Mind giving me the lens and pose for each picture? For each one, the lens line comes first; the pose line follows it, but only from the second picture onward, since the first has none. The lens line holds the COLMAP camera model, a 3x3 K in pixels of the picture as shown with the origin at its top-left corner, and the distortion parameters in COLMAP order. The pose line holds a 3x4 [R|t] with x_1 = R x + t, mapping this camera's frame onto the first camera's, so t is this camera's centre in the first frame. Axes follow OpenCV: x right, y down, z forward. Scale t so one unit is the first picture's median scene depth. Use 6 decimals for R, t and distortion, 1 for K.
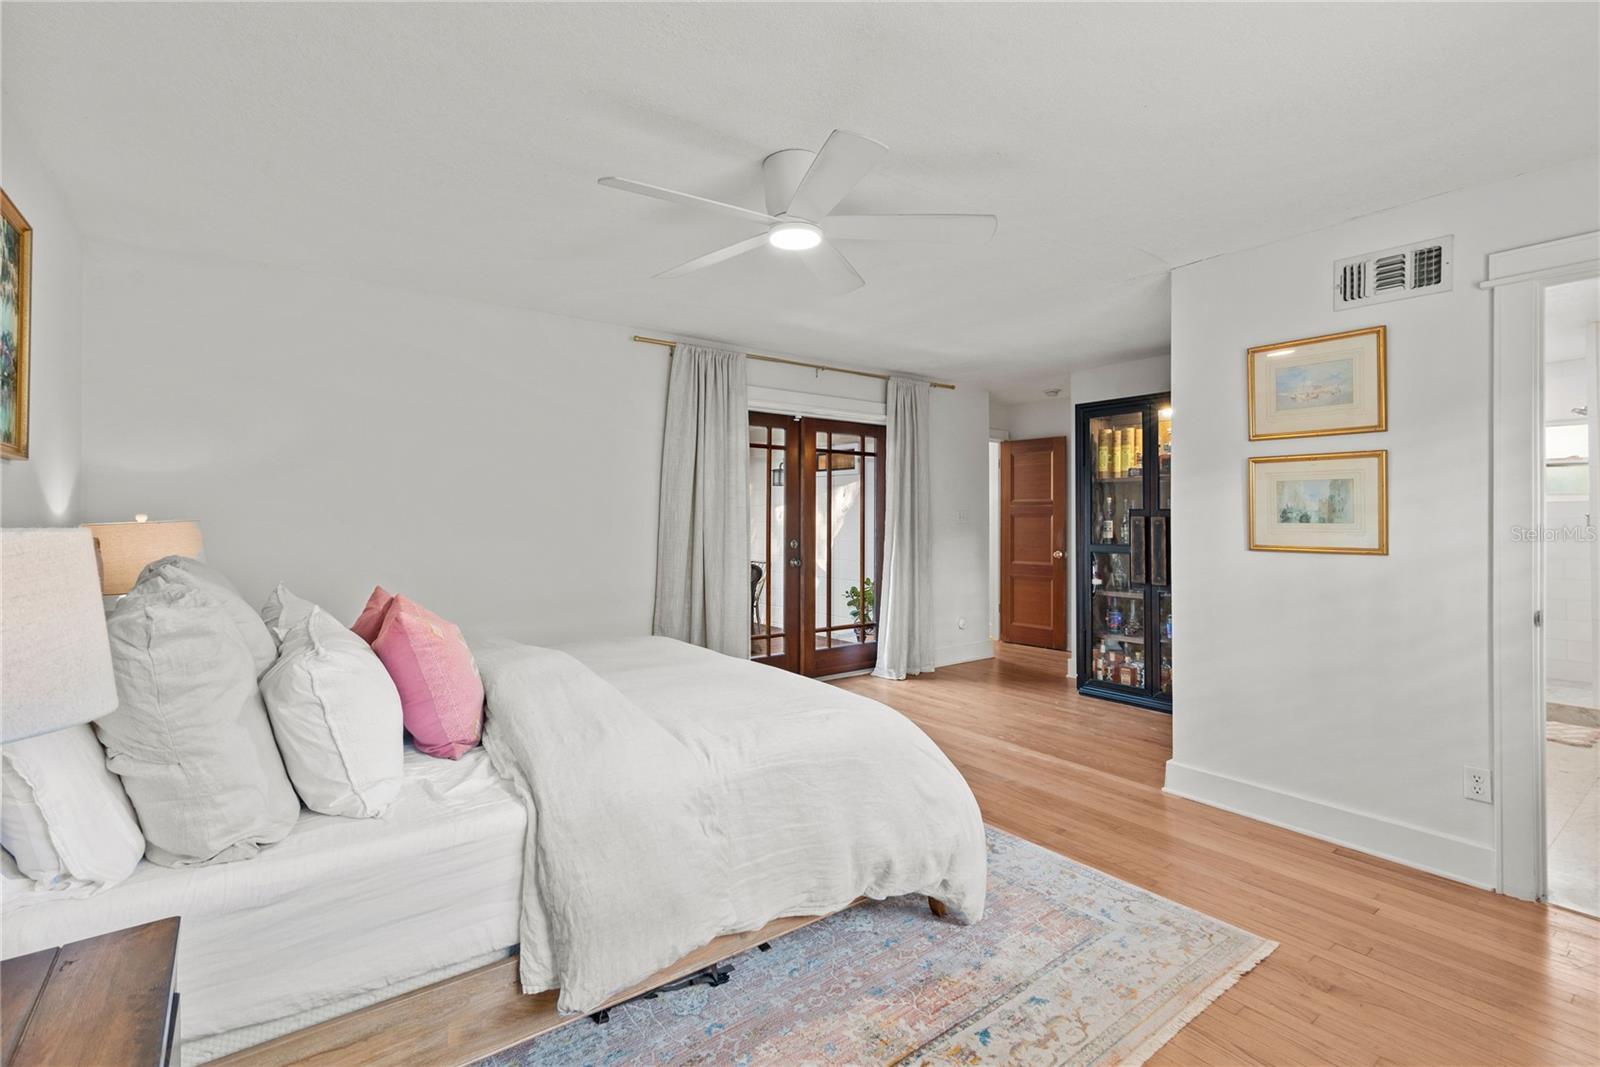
lens RADIAL K [[728.7, 0, 800.5], [0, 728.7, 519.2], [0, 0, 1]] dist [0.015325, -0.000705]
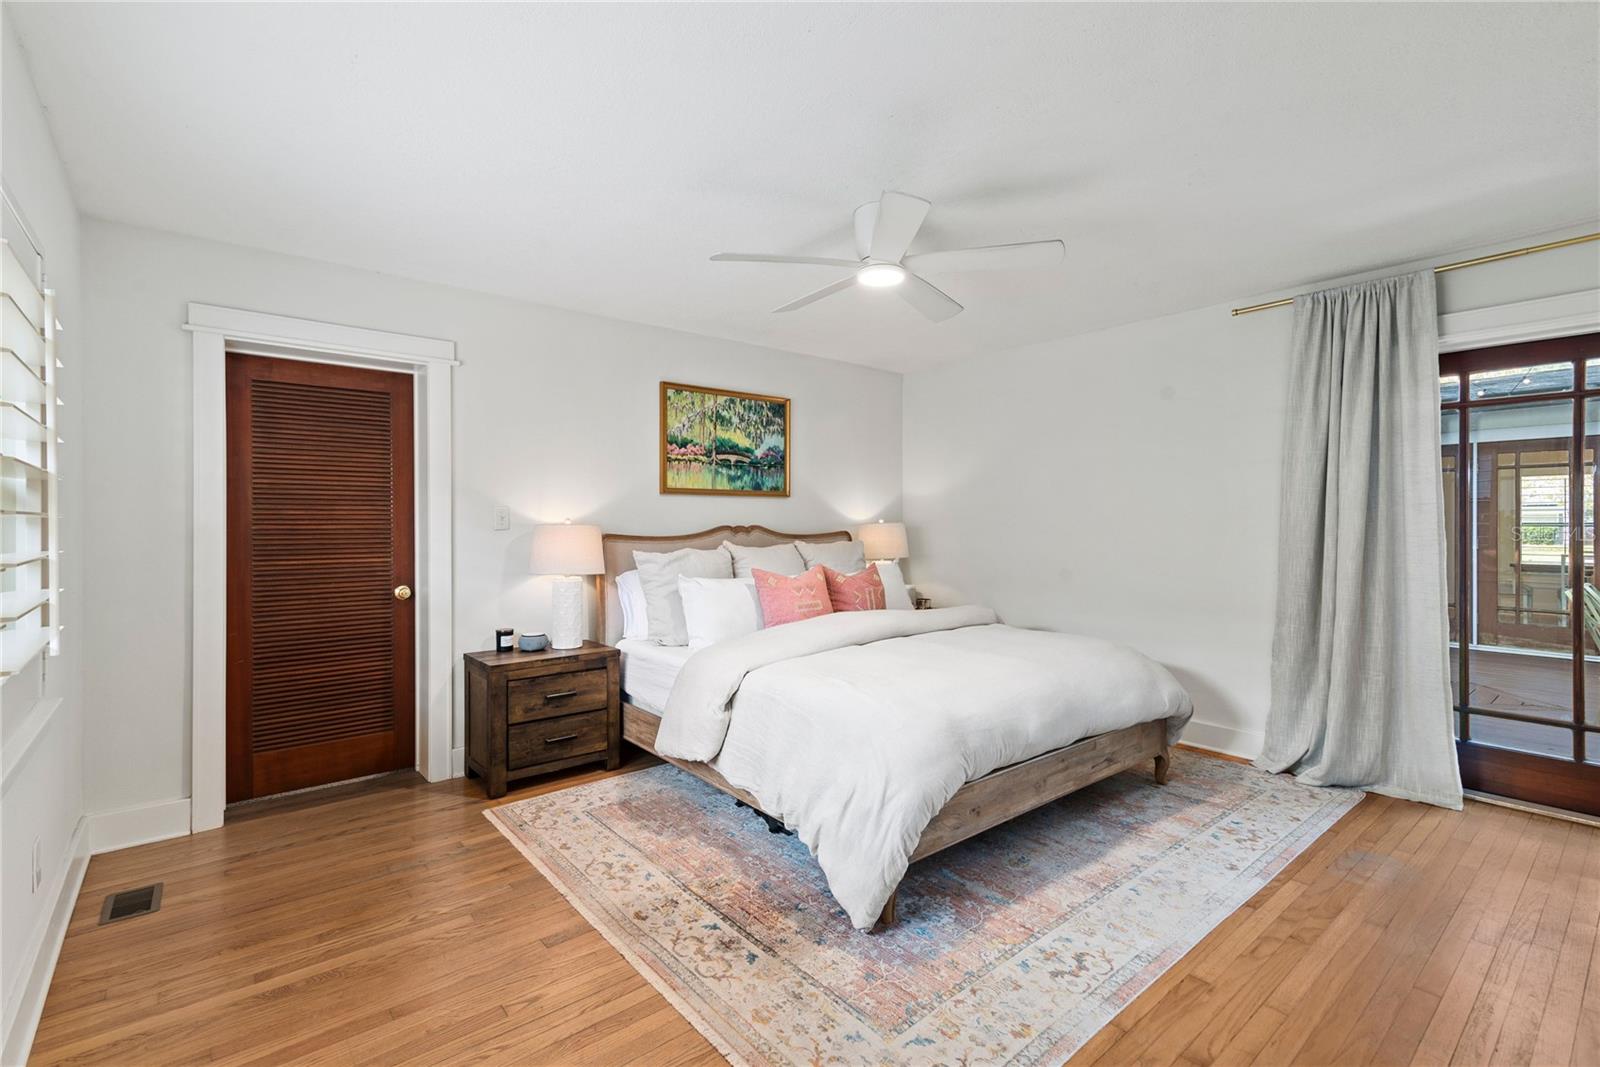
lens RADIAL K [[728.7, 0, 802.2], [0, 728.7, 523.9], [0, 0, 1]] dist [0.015325, -0.000705]
pose [[0.048469, 0.005464, -0.998810, 1.367406], [-0.002476, 0.999983, 0.005350, 0.000146], [0.998822, 0.002214, 0.048481, 0.985262]]
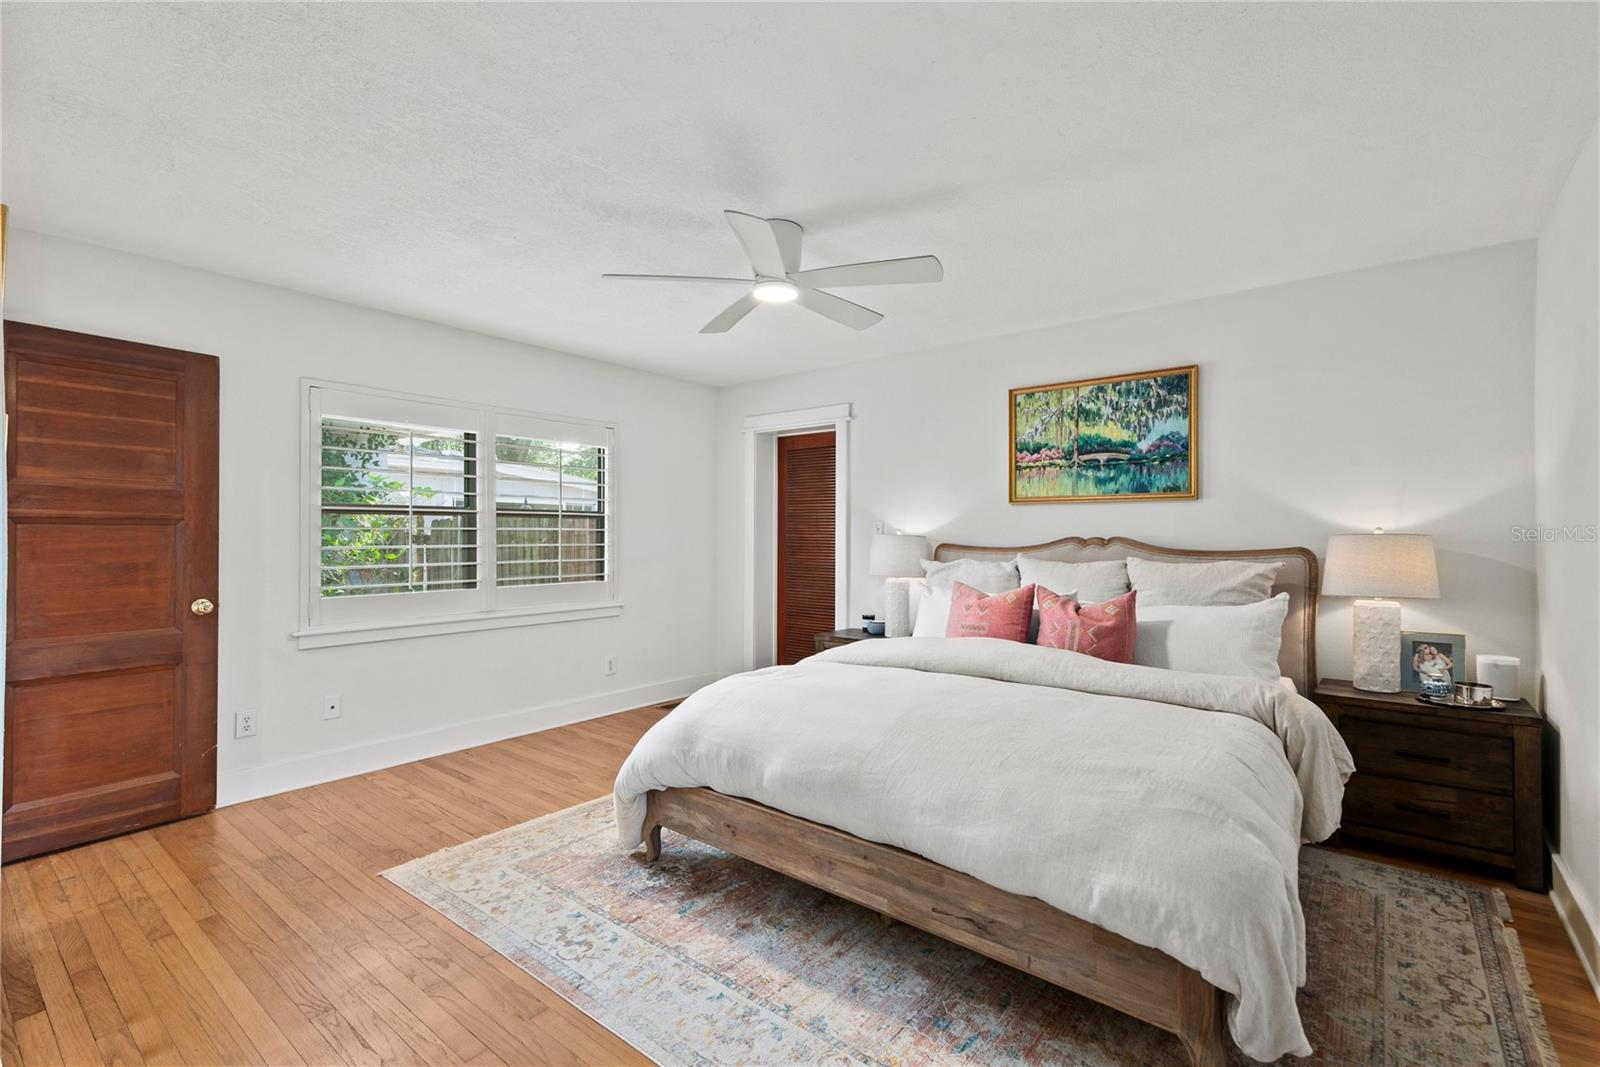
lens RADIAL K [[728.7, 0, 799.7], [0, 728.7, 533.2], [0, 0, 1]] dist [0.015325, -0.000705]
pose [[-0.972461, 0.000395, -0.233065, 0.273185], [-0.000389, 0.999994, 0.003321, 0.001928], [0.233065, 0.003320, -0.972455, 2.599185]]
